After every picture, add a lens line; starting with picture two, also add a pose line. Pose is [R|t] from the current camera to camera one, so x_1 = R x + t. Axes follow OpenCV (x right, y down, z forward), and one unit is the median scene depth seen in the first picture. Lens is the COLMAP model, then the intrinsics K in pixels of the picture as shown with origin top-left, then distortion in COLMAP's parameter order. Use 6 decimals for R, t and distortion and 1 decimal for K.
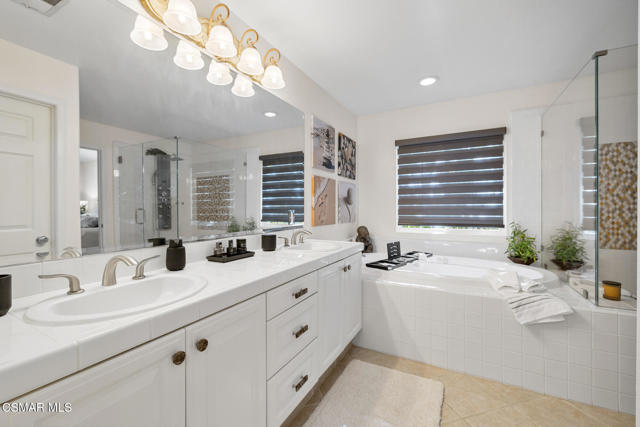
lens RADIAL K [[269.2, 0, 318.8], [0, 269.2, 209.8], [0, 0, 1]] dist [0.000942, 0.000487]
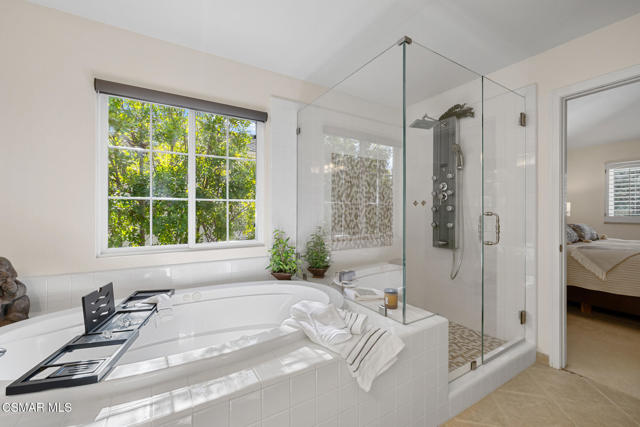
lens RADIAL K [[269.2, 0, 318.8], [0, 269.2, 209.8], [0, 0, 1]] dist [0.000942, 0.000487]
pose [[0.504182, 0.010165, 0.863538, 0.083087], [0.001626, 0.999918, -0.012720, -0.004367], [-0.863596, 0.007817, 0.504124, 0.514792]]
